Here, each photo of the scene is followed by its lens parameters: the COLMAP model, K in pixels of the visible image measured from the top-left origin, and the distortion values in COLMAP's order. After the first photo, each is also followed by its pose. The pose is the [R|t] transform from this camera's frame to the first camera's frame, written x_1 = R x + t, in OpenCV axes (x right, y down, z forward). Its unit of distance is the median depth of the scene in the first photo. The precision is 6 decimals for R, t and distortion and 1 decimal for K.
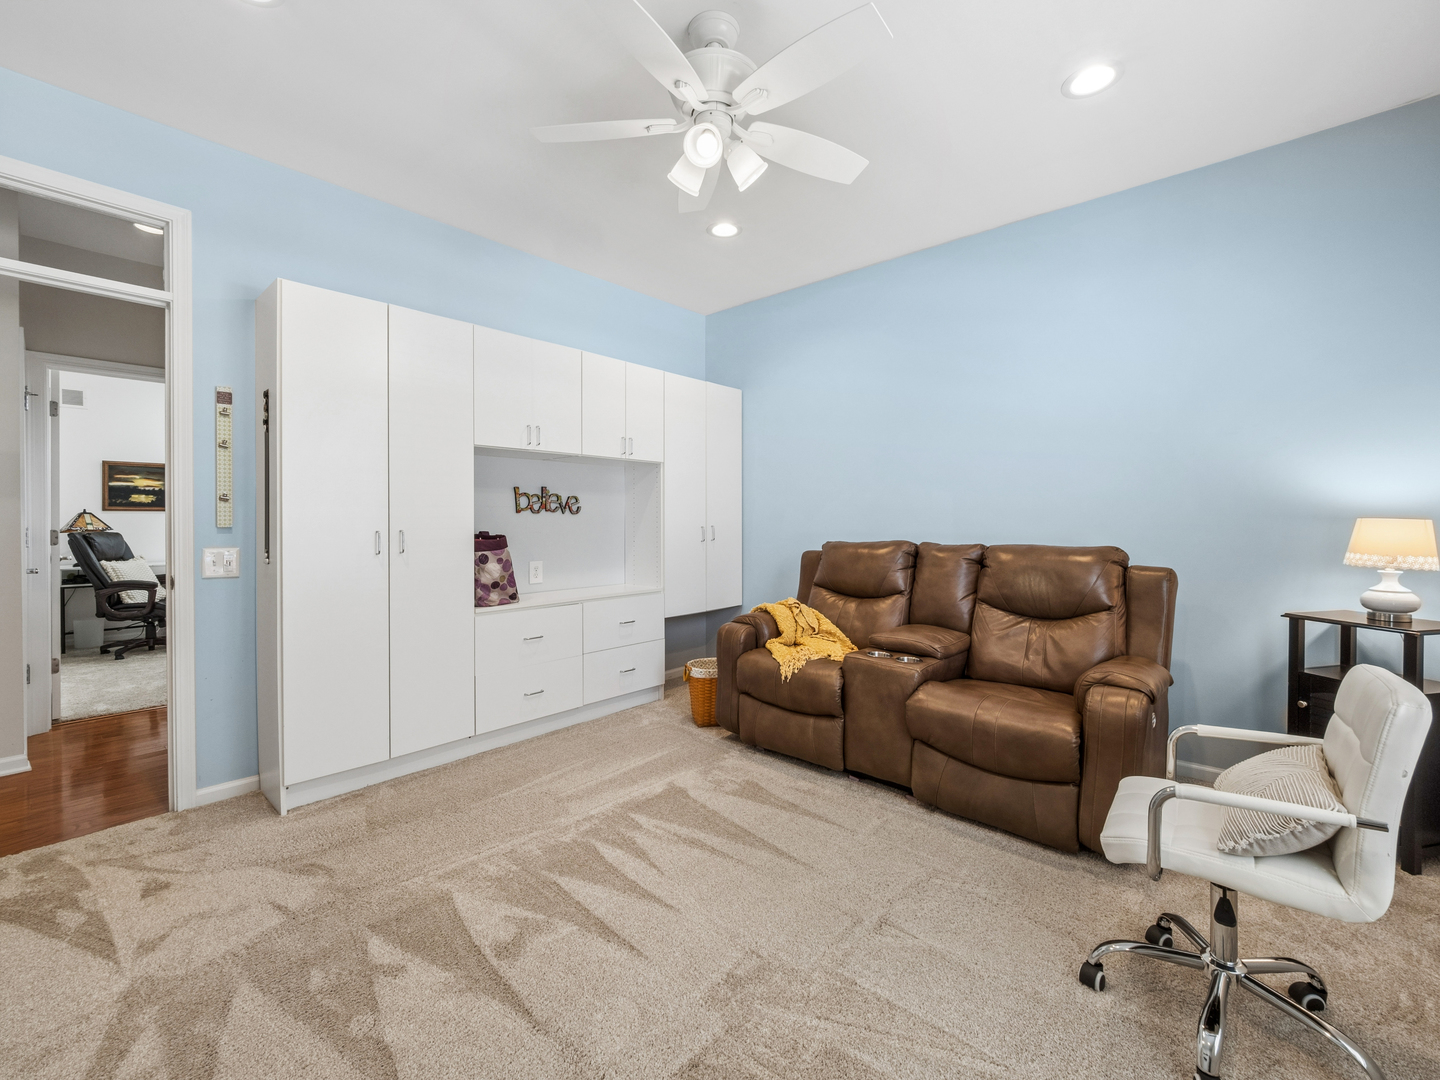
lens RADIAL K [[610.6, 0, 726.3], [0, 610.6, 524.4], [0, 0, 1]] dist [-0.010582, -0.000268]
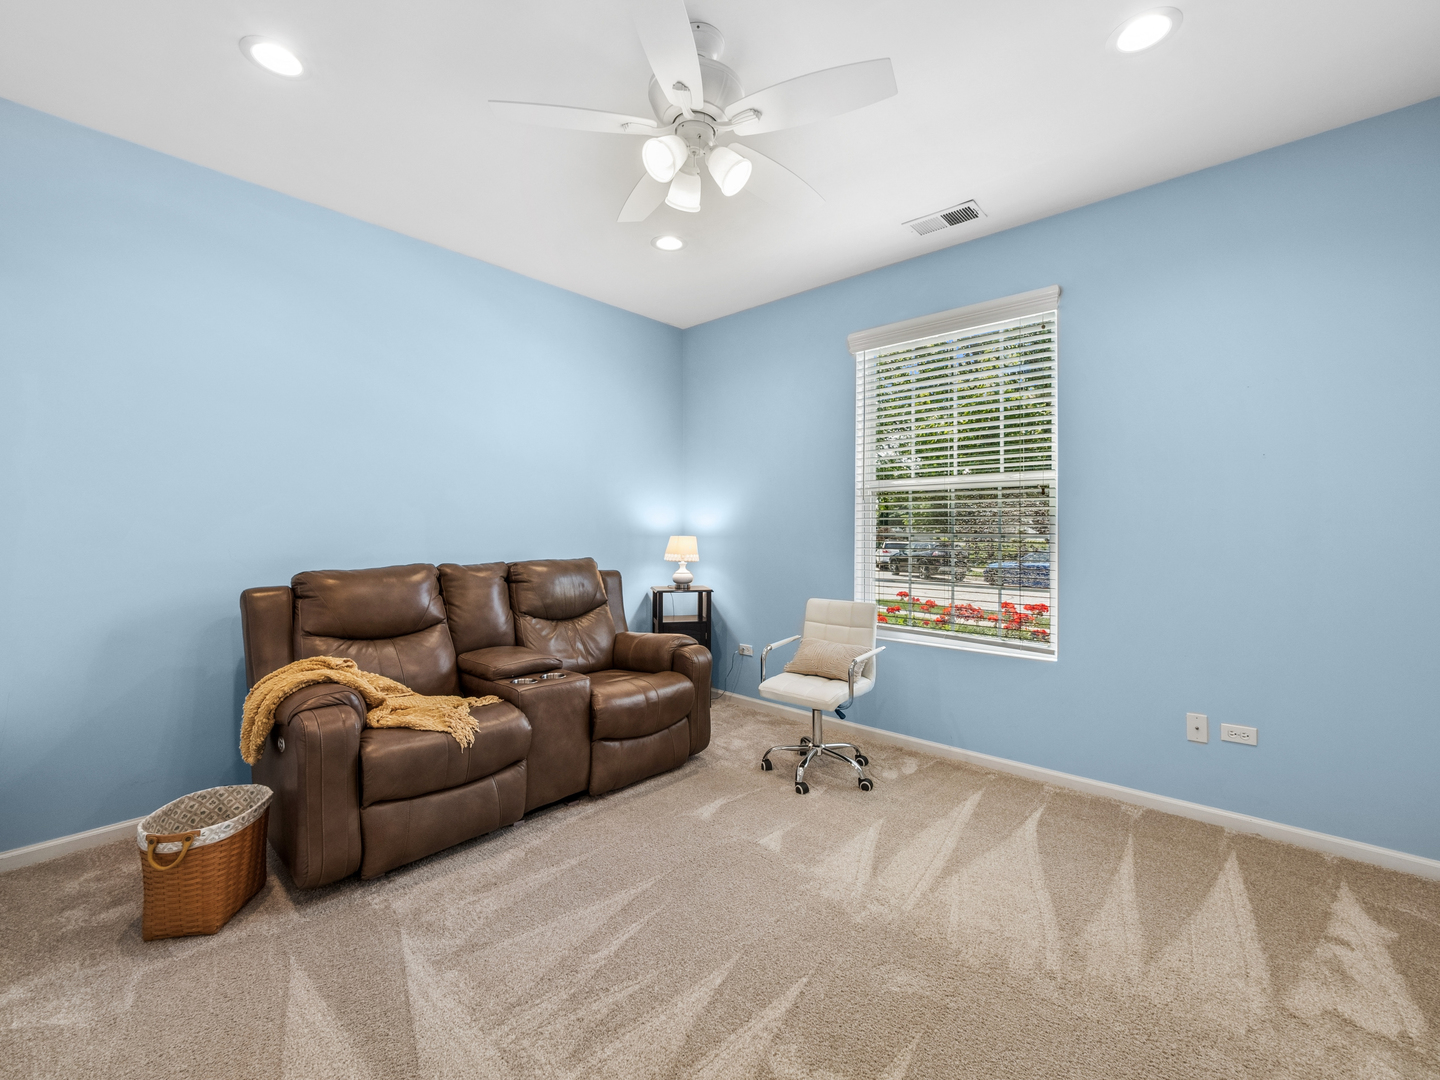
lens RADIAL K [[610.6, 0, 726.3], [0, 610.6, 524.4], [0, 0, 1]] dist [-0.010582, -0.000268]
pose [[0.002000, 0.010374, 0.999944, -0.682402], [0.007206, 0.999920, -0.010388, -0.020164], [-0.999972, 0.007226, 0.001925, 0.655653]]
